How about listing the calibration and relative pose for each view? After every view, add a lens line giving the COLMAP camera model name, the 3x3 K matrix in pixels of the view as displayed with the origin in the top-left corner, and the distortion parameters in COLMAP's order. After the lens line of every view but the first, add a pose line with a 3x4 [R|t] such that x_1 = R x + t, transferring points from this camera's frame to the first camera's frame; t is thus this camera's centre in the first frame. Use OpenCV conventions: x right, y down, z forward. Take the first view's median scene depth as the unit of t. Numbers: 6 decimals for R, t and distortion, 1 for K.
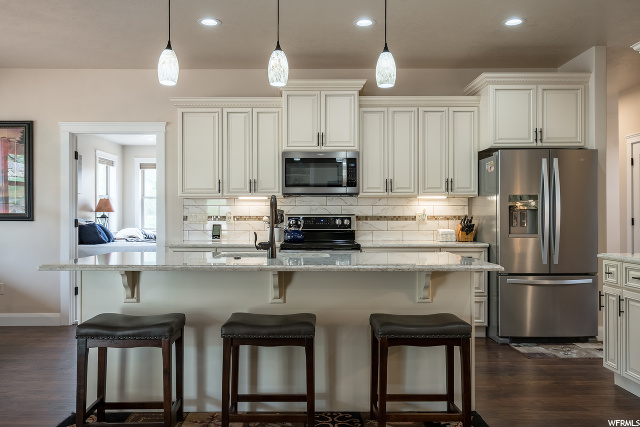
lens RADIAL K [[518.4, 0, 320.0], [0, 518.4, 213.5], [0, 0, 1]] dist [0.006505, 0.003241]
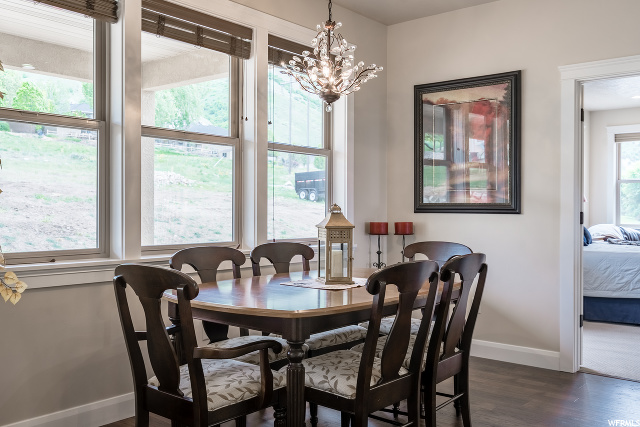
lens RADIAL K [[612.9, 0, 320.0], [0, 612.9, 213.5], [0, 0, 1]] dist [-0.000387, -0.000736]
pose [[0.763103, 0.009930, -0.646201, -0.228991], [0.000062, 0.999881, 0.015438, 0.000898], [0.646277, -0.011821, 0.763011, 0.199909]]
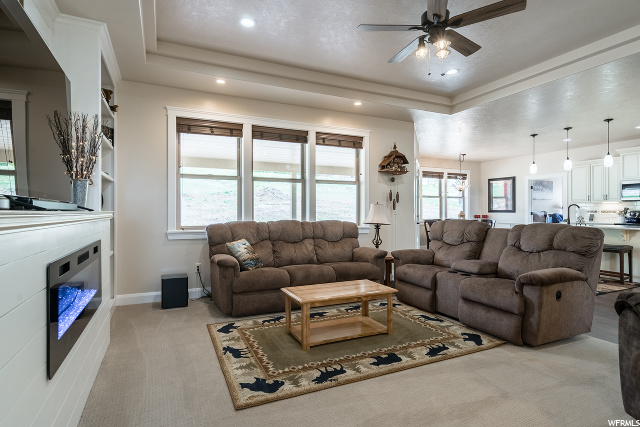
lens RADIAL K [[337.5, 0, 320.0], [0, 337.5, 213.5], [0, 0, 1]] dist [0.004000, 0.000636]
pose [[0.420885, 0.006825, -0.907088, 0.655594], [0.007450, 0.999912, 0.010980, -0.008559], [0.907083, -0.011380, 0.420797, -0.715699]]
